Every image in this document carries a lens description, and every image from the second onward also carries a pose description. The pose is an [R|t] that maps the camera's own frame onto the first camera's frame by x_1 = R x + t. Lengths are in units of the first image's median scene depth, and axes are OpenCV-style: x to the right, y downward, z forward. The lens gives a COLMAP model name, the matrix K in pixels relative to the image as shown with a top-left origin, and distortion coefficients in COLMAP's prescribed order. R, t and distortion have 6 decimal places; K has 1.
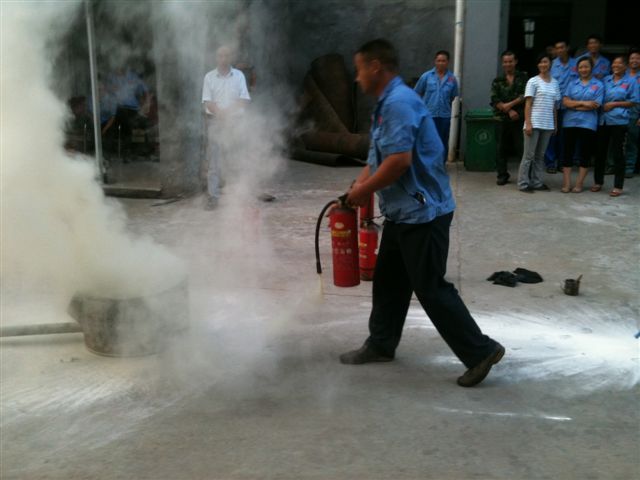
lens RADIAL K [[670.2, 0, 314.3], [0, 670.2, 235.5], [0, 0, 1]] dist [-0.031763, 0.000000]
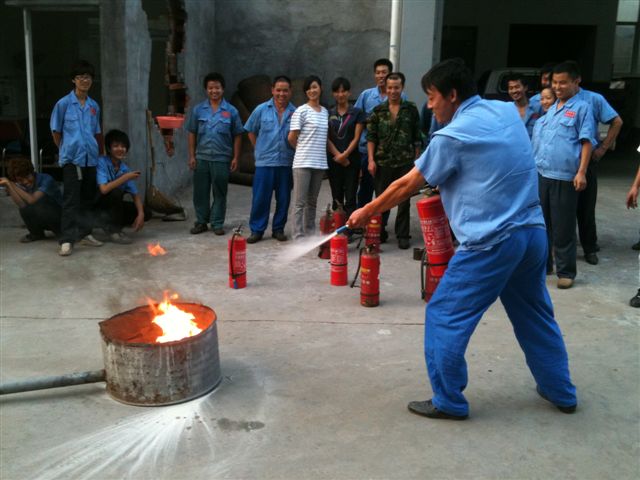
lens RADIAL K [[670.2, 0, 319.4], [0, 670.2, 238.5], [0, 0, 1]] dist [-0.031763, 0.000000]
pose [[0.984288, -0.030092, 0.173985, -0.122949], [0.034506, 0.999153, -0.022399, -0.009912], [-0.173163, 0.028050, 0.984494, 0.038497]]
